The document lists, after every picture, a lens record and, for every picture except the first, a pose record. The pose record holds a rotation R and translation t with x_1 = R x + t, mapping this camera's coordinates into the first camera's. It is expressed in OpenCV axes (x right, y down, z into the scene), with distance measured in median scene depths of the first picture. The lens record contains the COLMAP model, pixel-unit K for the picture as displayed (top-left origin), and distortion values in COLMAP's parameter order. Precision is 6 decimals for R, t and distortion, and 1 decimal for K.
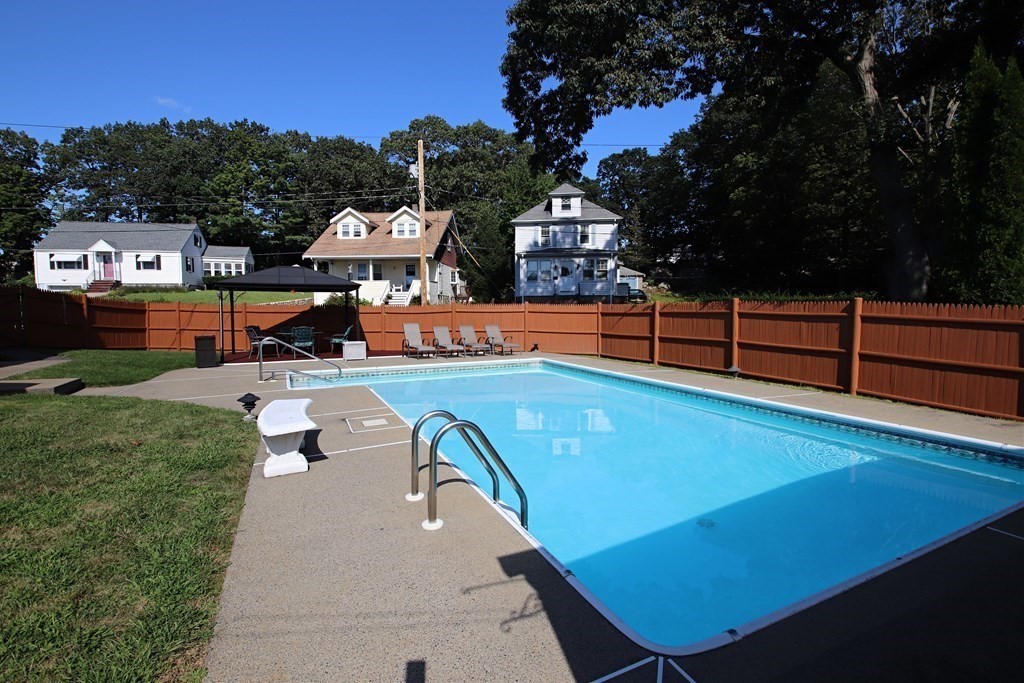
lens RADIAL K [[491.7, 0, 512.7], [0, 491.7, 331.1], [0, 0, 1]] dist [-0.015224, -0.002365]
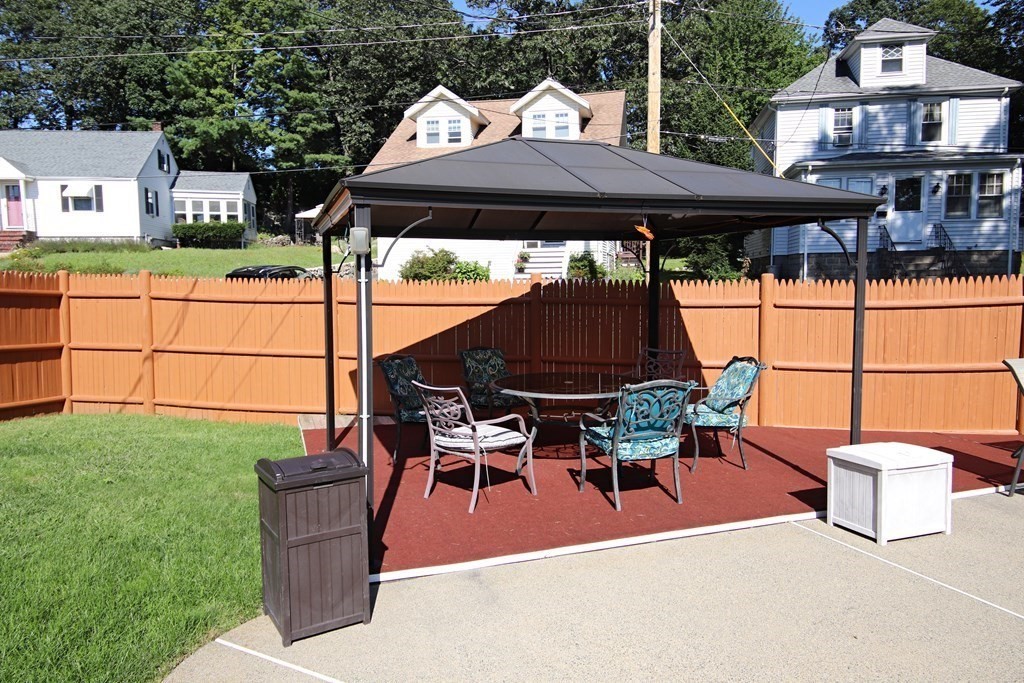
lens RADIAL K [[702.5, 0, 494.0], [0, 702.5, 320.0], [0, 0, 1]] dist [0.020418, -0.016517]
pose [[0.992460, 0.002835, -0.122534, -0.179359], [-0.000632, 0.999838, 0.018012, -0.016415], [0.122565, -0.017798, 0.992301, 0.251464]]
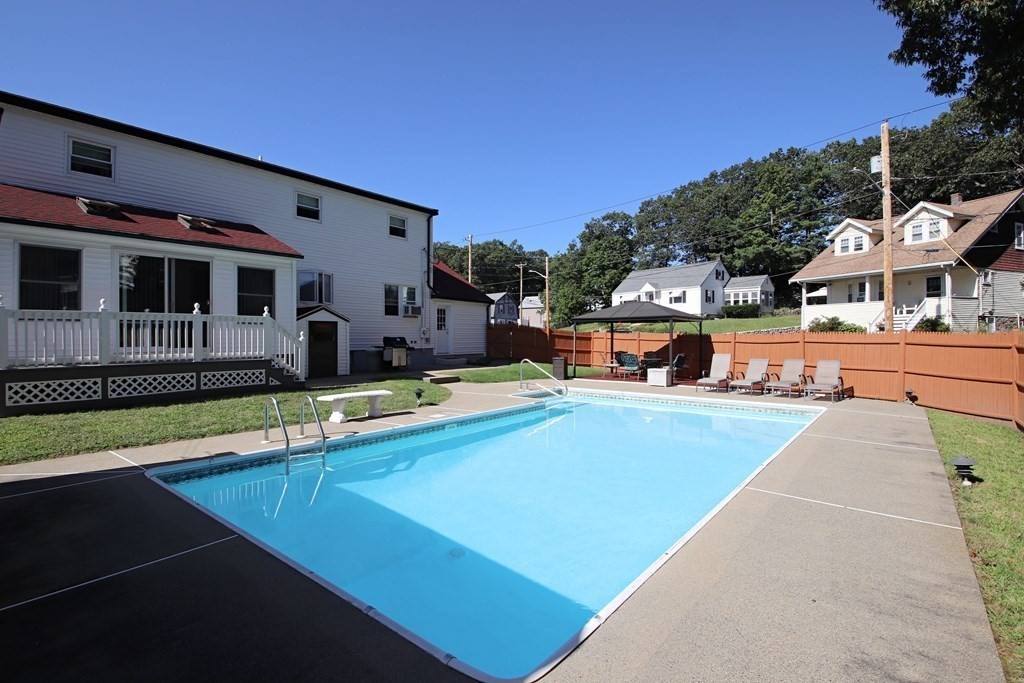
lens RADIAL K [[491.7, 0, 506.1], [0, 491.7, 341.4], [0, 0, 1]] dist [-0.015224, -0.002365]
pose [[0.422876, 0.011111, -0.906120, 0.187466], [-0.038429, 0.999245, -0.005681, -0.007236], [0.905372, 0.037224, 0.422984, 0.094497]]
